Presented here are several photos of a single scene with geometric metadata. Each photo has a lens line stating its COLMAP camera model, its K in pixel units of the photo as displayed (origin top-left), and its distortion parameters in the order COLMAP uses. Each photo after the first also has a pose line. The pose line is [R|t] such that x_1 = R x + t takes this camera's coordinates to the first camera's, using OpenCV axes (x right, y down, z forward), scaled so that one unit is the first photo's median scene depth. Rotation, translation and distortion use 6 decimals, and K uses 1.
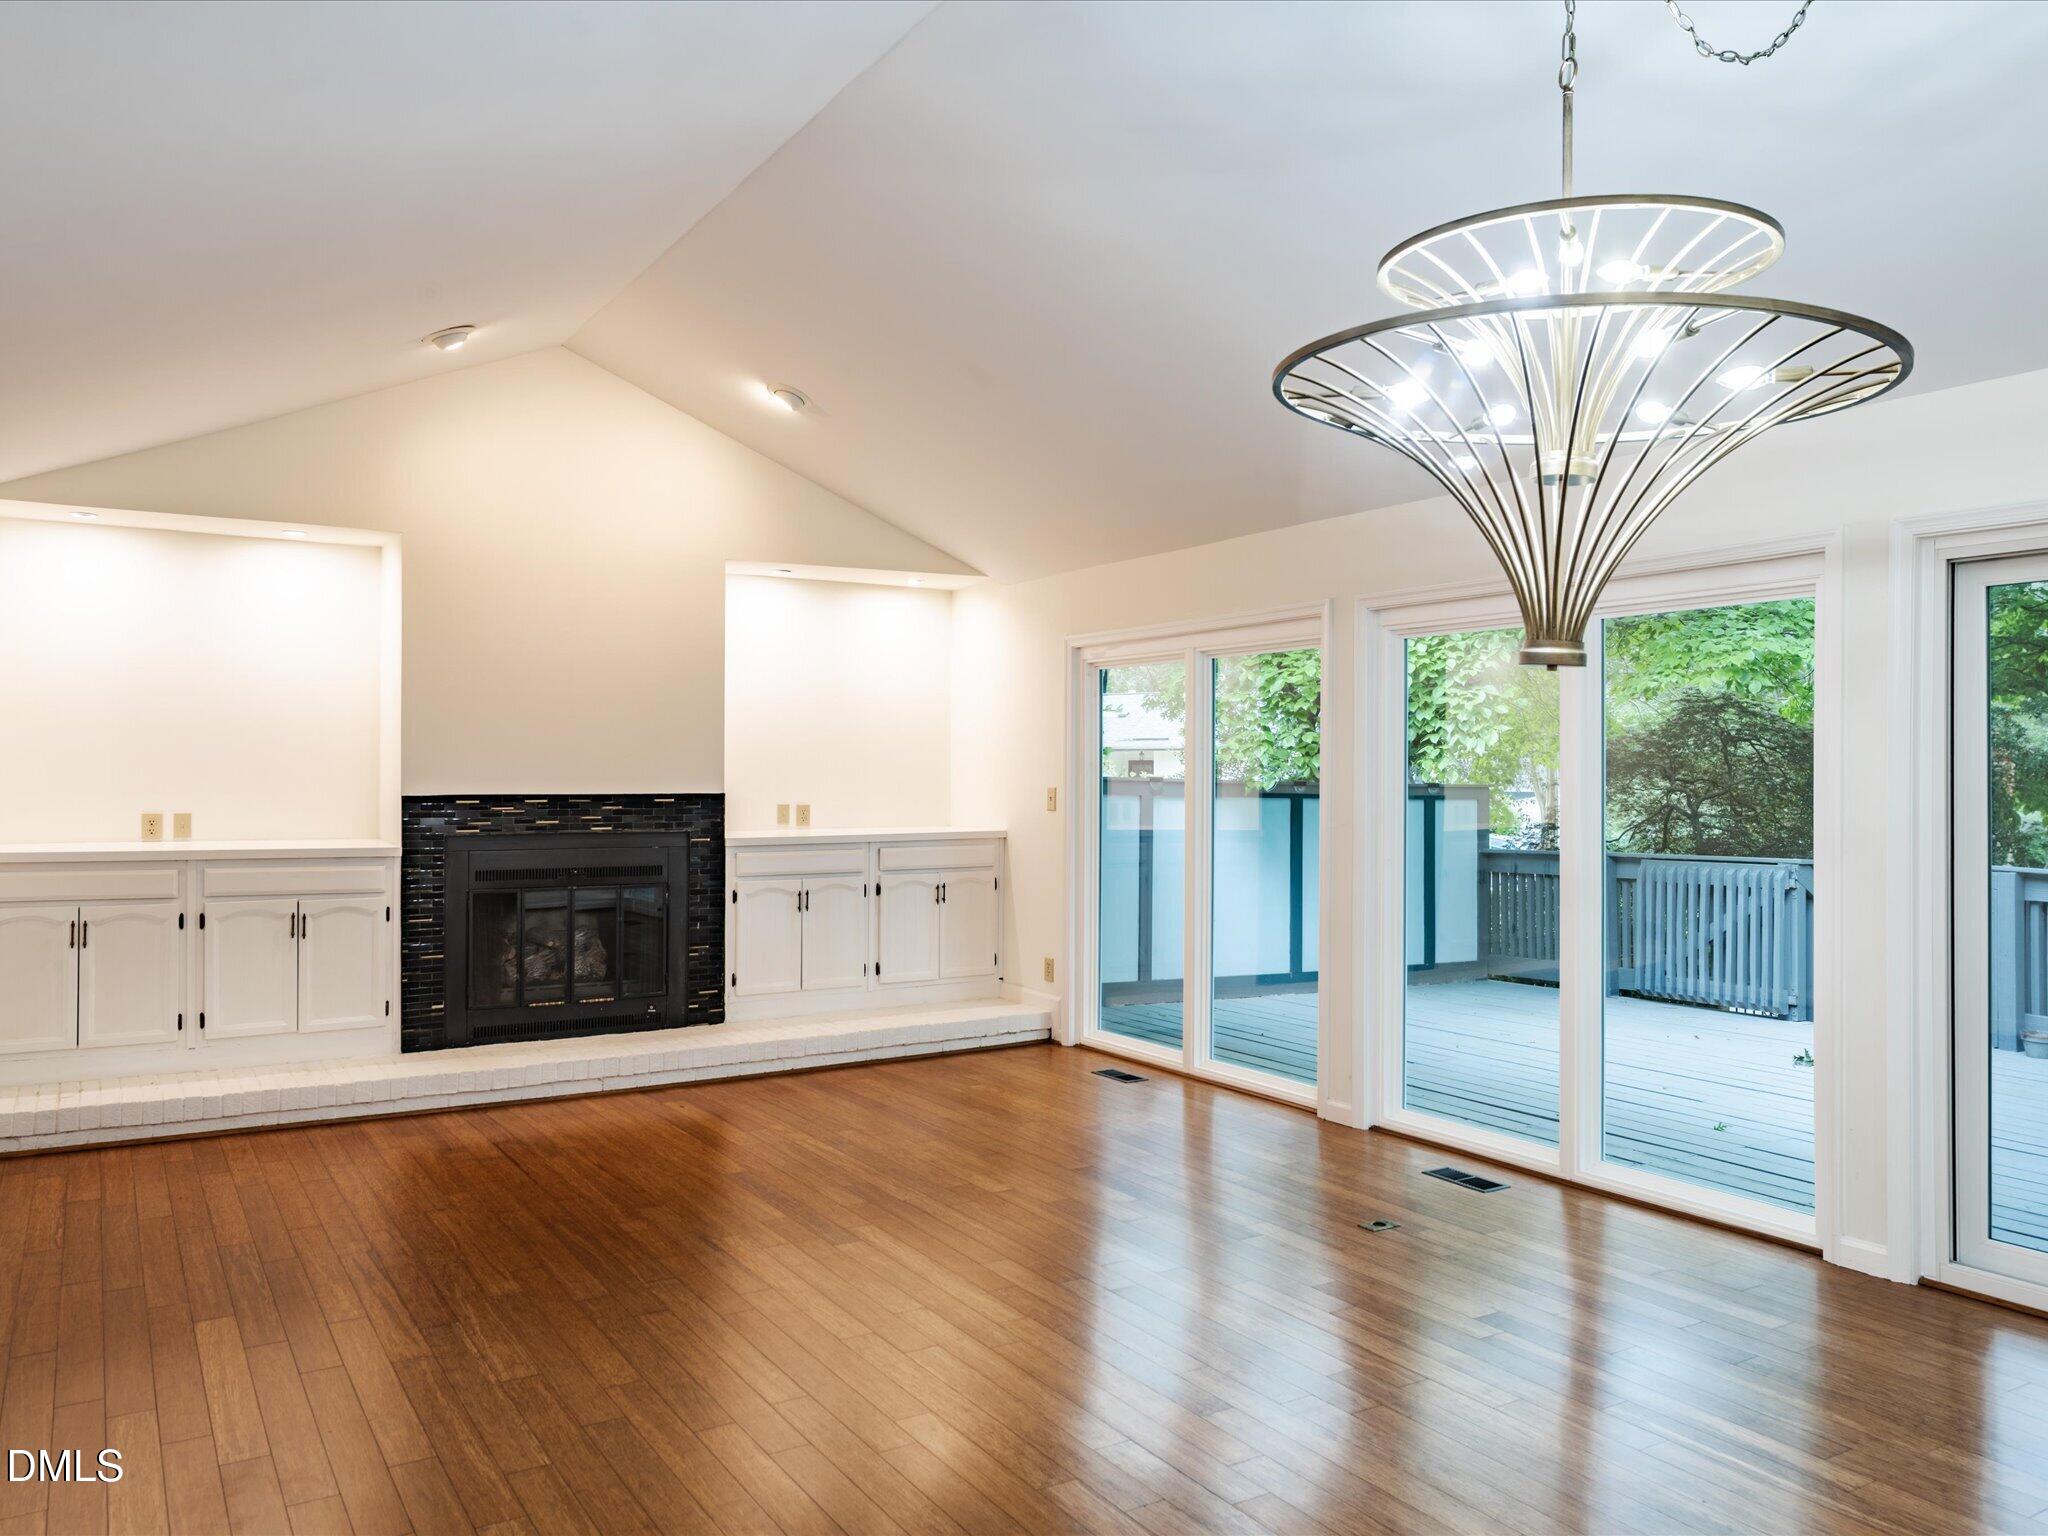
lens RADIAL K [[1519.3, 0, 1015.8], [0, 1519.3, 771.3], [0, 0, 1]] dist [0.028922, -0.016731]
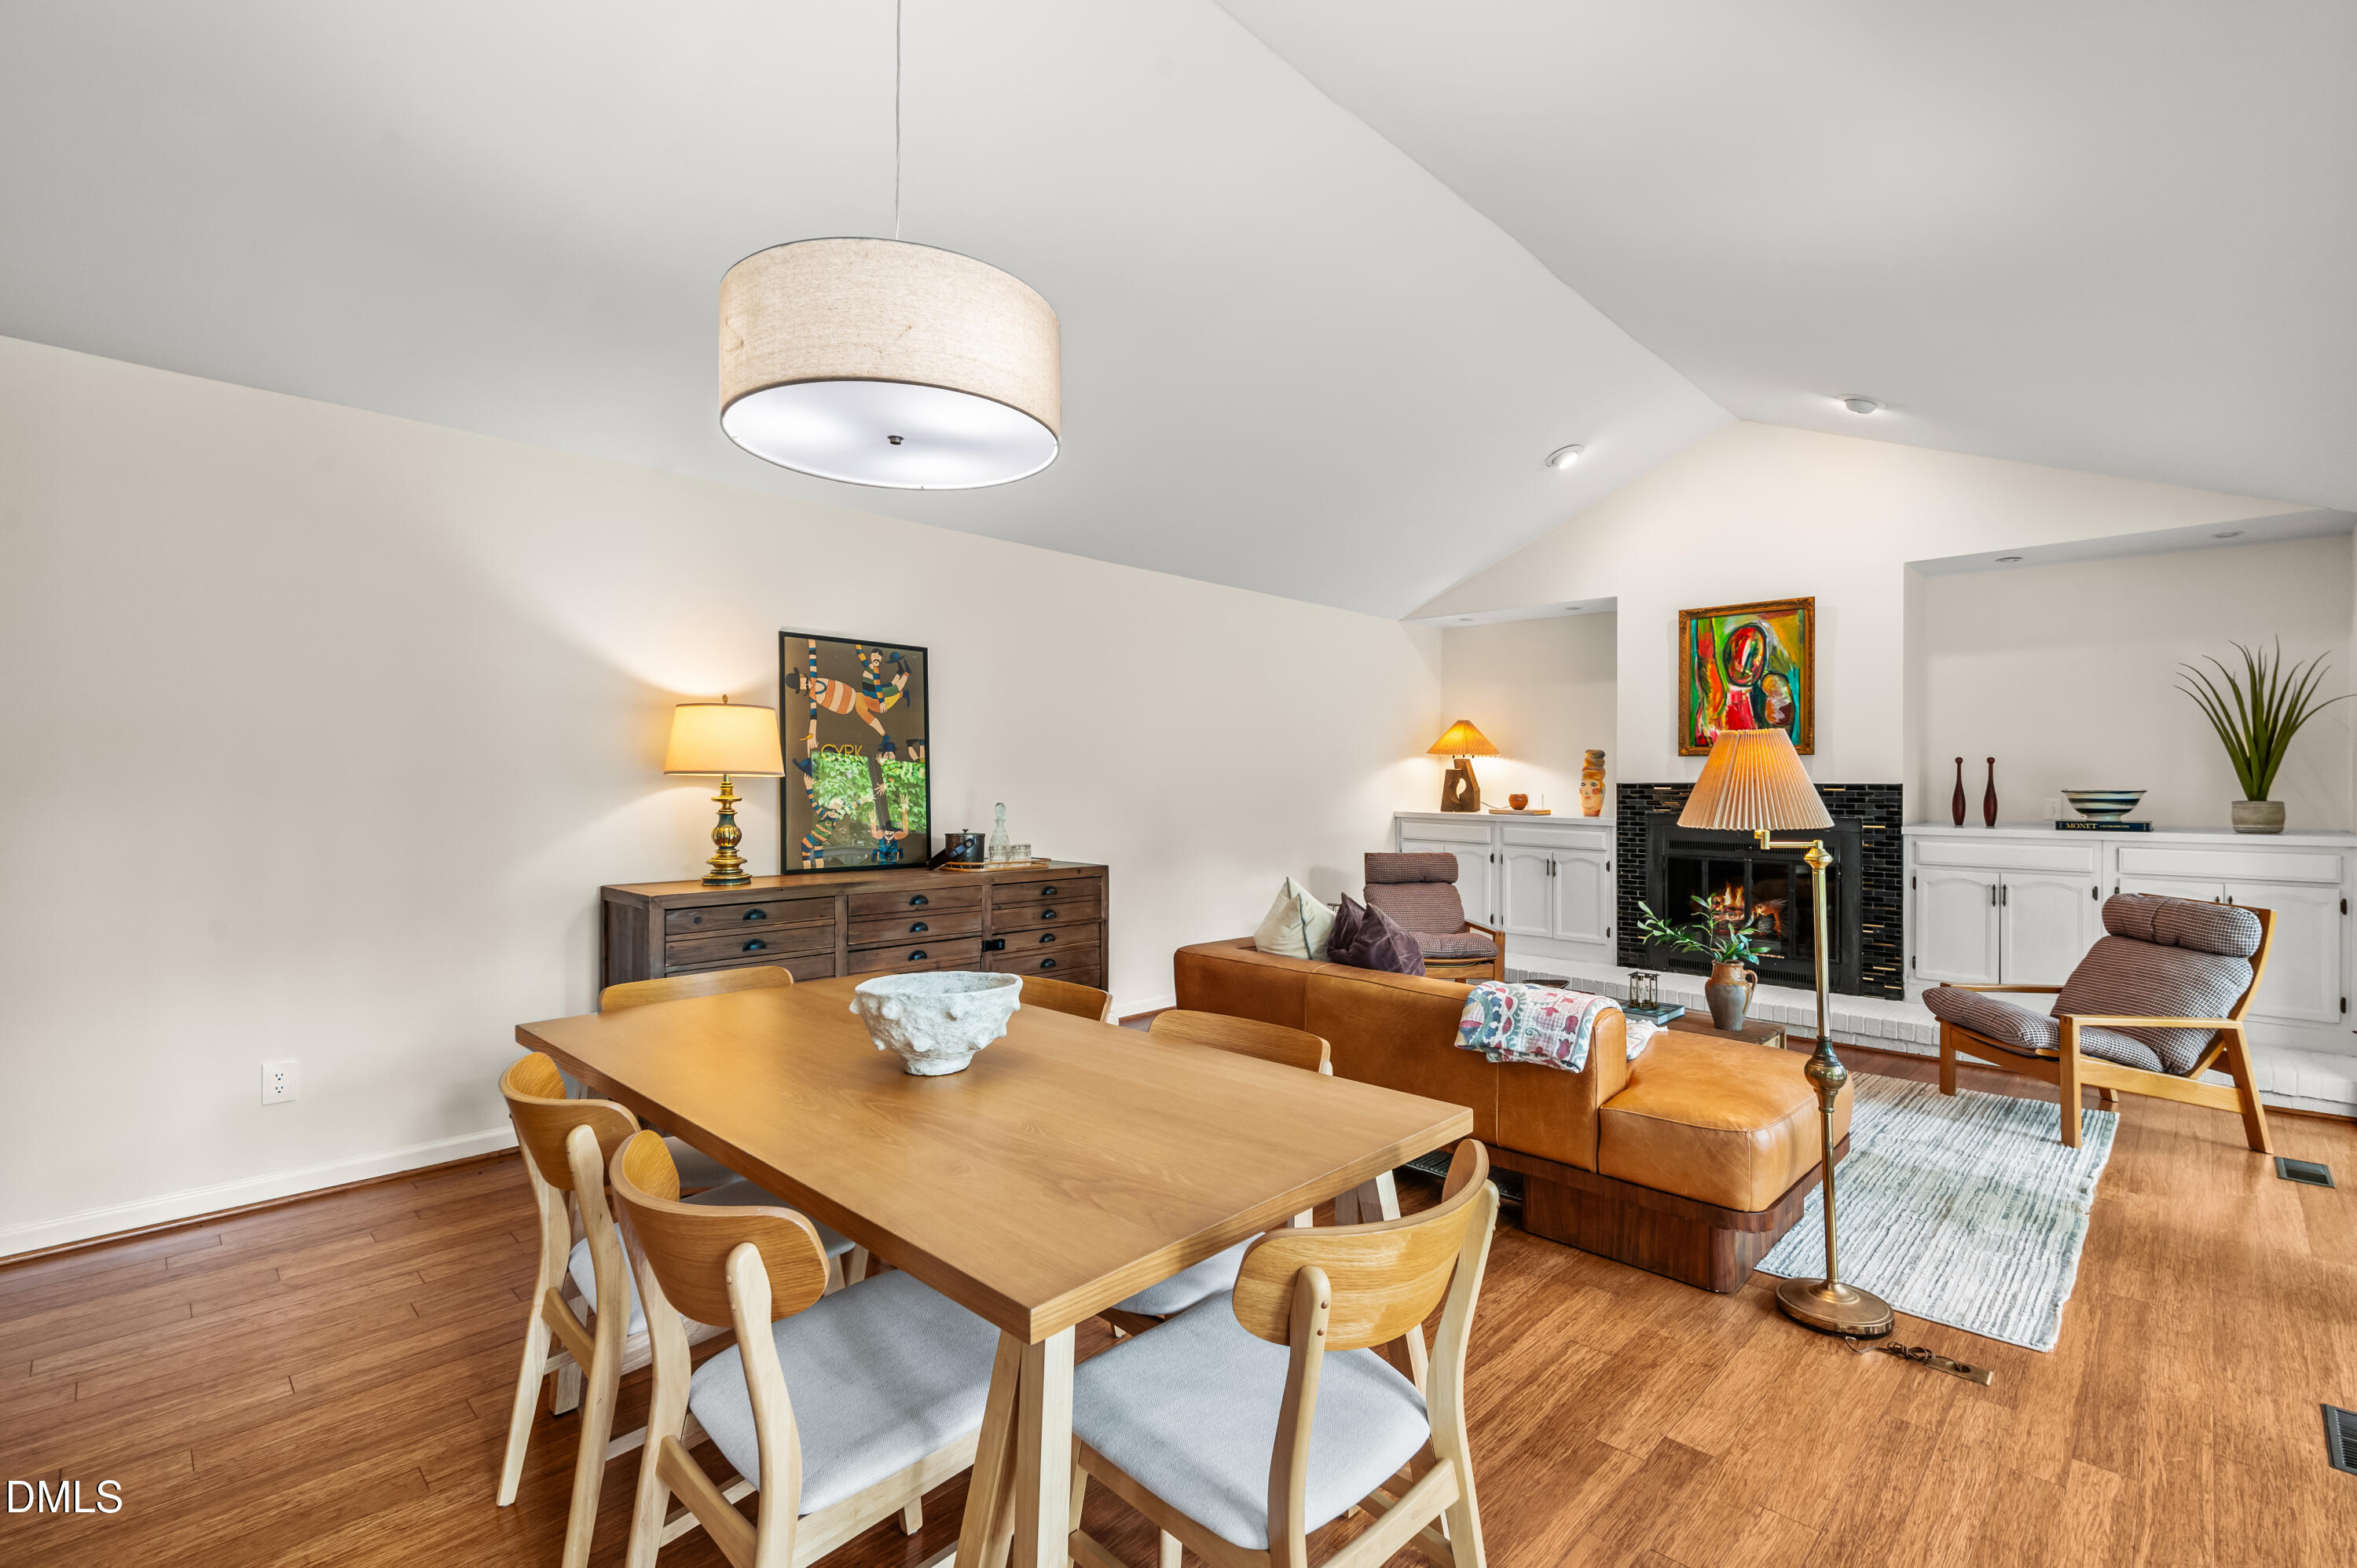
lens RADIAL K [[1054.0, 0, 1174.8], [0, 1054.0, 785.3], [0, 0, 1]] dist [-0.003991, 0.000682]
pose [[0.238647, 0.002052, -0.971104, 0.434646], [-0.003666, 0.999993, 0.001212, 0.017840], [0.971099, 0.003271, 0.238653, 0.365104]]
